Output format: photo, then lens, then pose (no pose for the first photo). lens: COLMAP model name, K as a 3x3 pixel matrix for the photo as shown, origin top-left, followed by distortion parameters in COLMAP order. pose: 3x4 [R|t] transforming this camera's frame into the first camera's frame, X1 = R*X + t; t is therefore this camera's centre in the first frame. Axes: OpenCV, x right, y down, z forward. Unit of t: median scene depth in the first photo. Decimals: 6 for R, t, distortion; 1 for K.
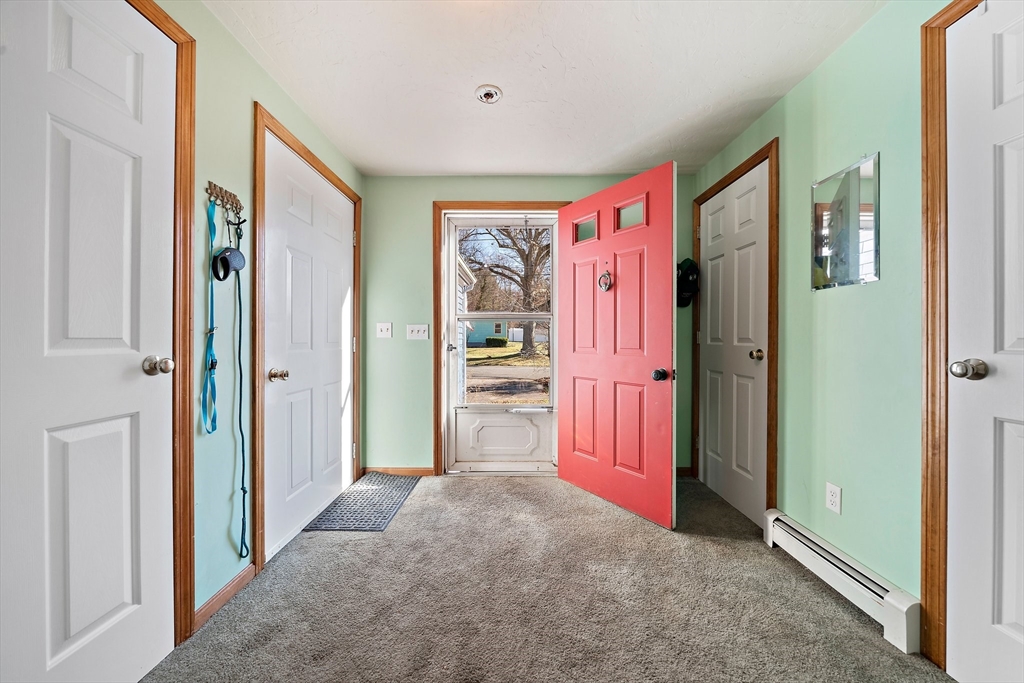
lens RADIAL K [[358.4, 0, 507.2], [0, 358.4, 336.1], [0, 0, 1]] dist [-0.001864, -0.000103]
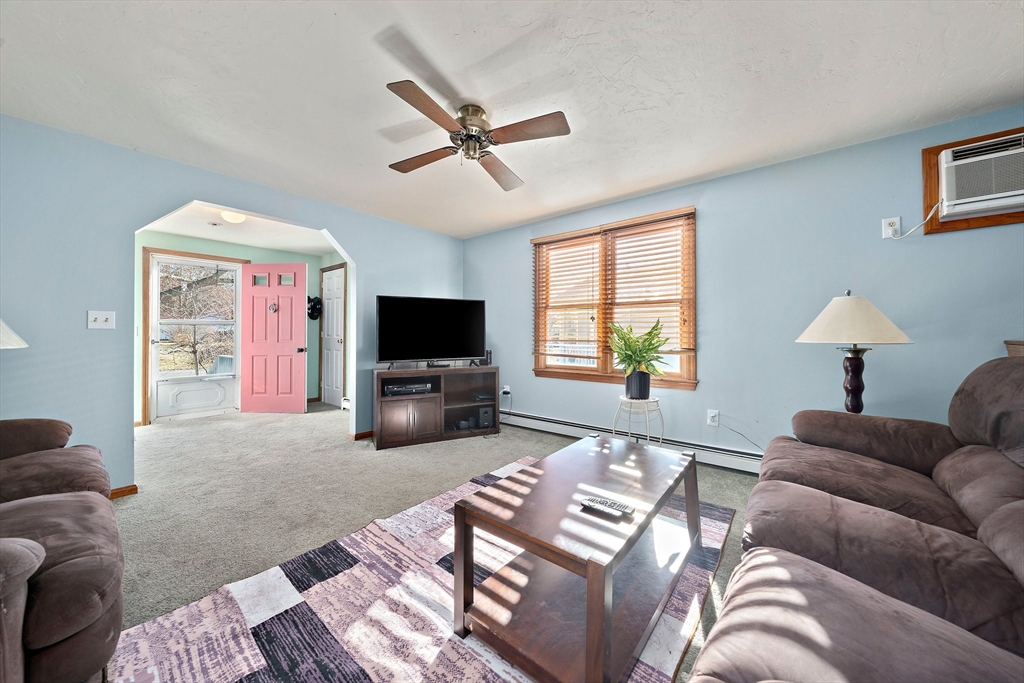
lens RADIAL K [[358.4, 0, 513.8], [0, 358.4, 334.5], [0, 0, 1]] dist [-0.001864, -0.000103]
pose [[0.621693, -0.000224, 0.783261, -0.427941], [0.000003, 1.000000, 0.000283, 0.002666], [-0.783261, -0.000174, 0.621693, -1.227544]]
